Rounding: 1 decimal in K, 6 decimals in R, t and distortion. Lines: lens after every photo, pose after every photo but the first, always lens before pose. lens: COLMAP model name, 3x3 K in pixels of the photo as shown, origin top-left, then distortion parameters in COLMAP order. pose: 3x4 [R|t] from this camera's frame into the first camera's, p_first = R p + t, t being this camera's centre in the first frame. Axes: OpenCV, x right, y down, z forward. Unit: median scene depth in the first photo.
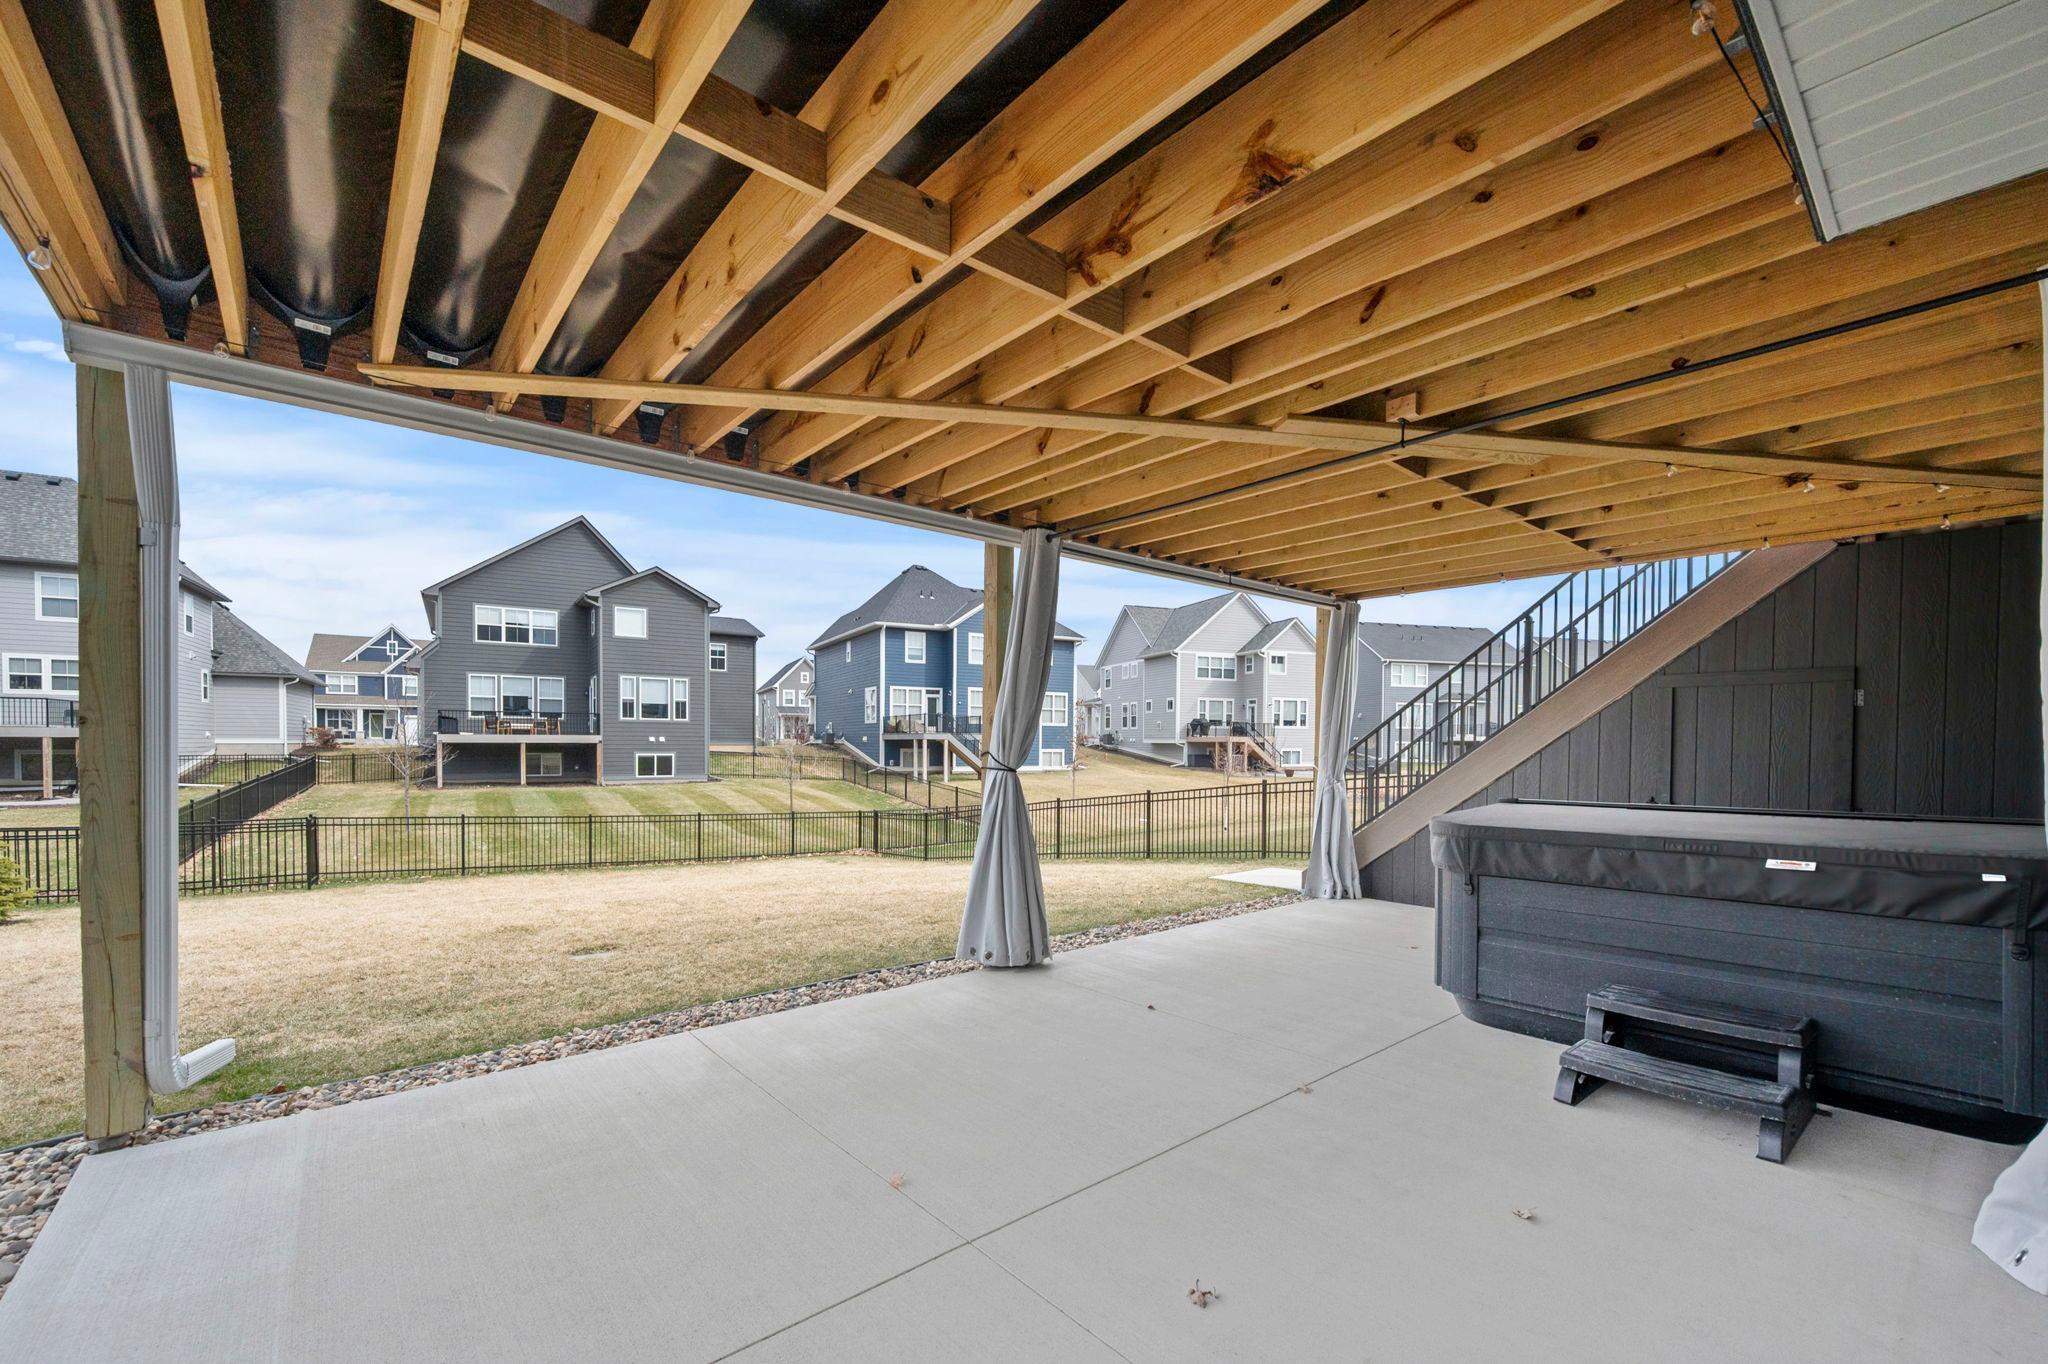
lens RADIAL K [[839.6, 0, 1019.0], [0, 839.6, 757.8], [0, 0, 1]] dist [-0.000901, 0.000129]
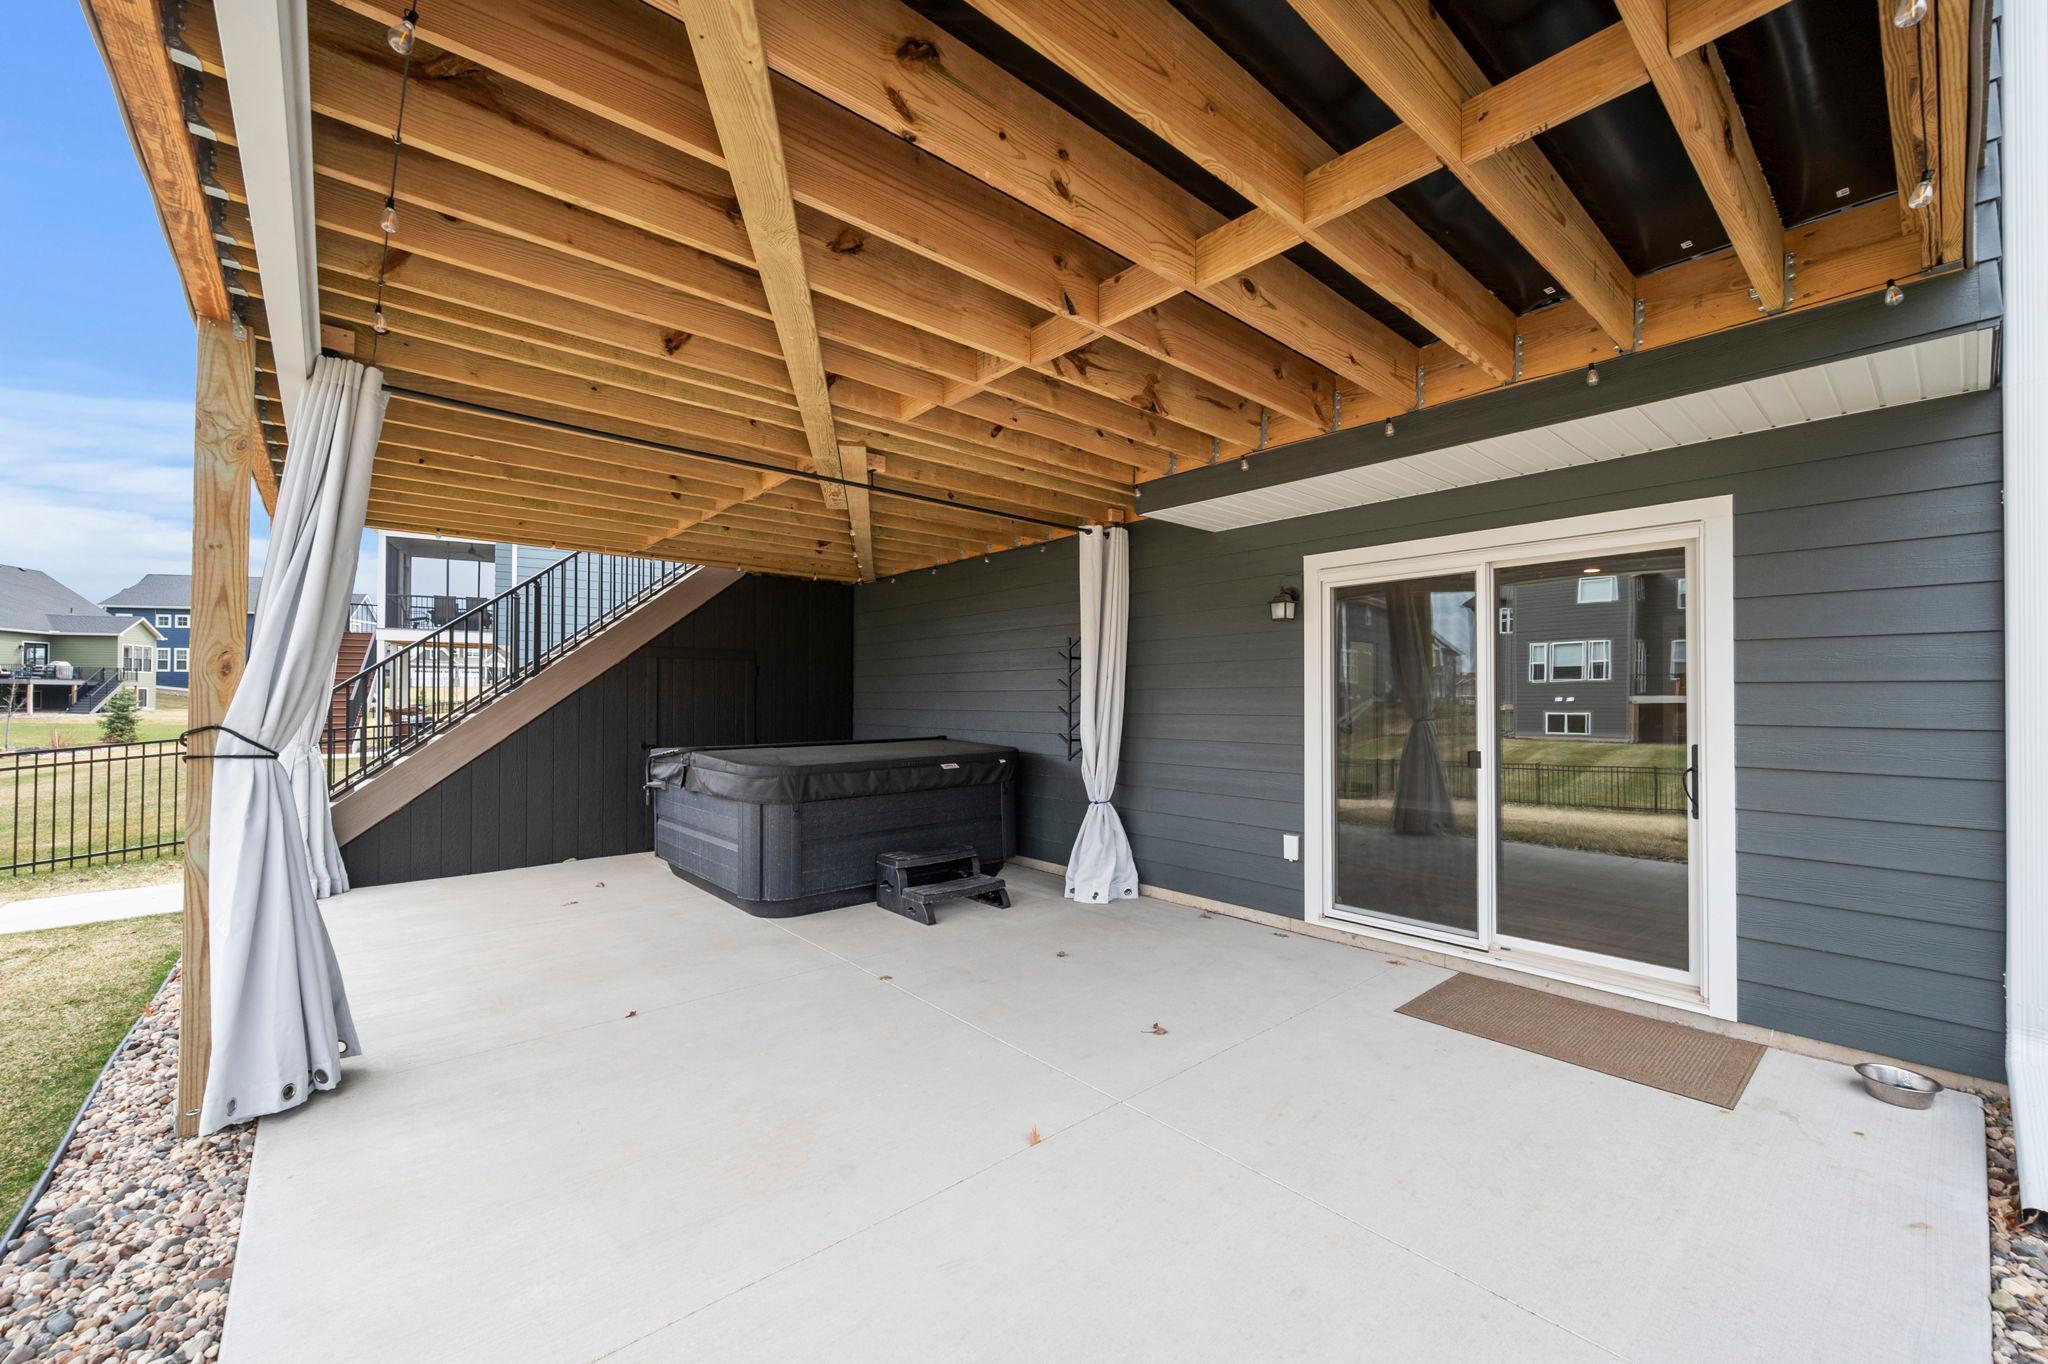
lens RADIAL K [[808.7, 0, 1026.6], [0, 808.7, 684.6], [0, 0, 1]] dist [-0.001340, 0.000138]
pose [[-0.014846, 0.011285, 0.999826, -0.657156], [0.010802, 0.999880, -0.011125, -0.025724], [-0.999831, 0.010635, -0.014966, 0.584368]]
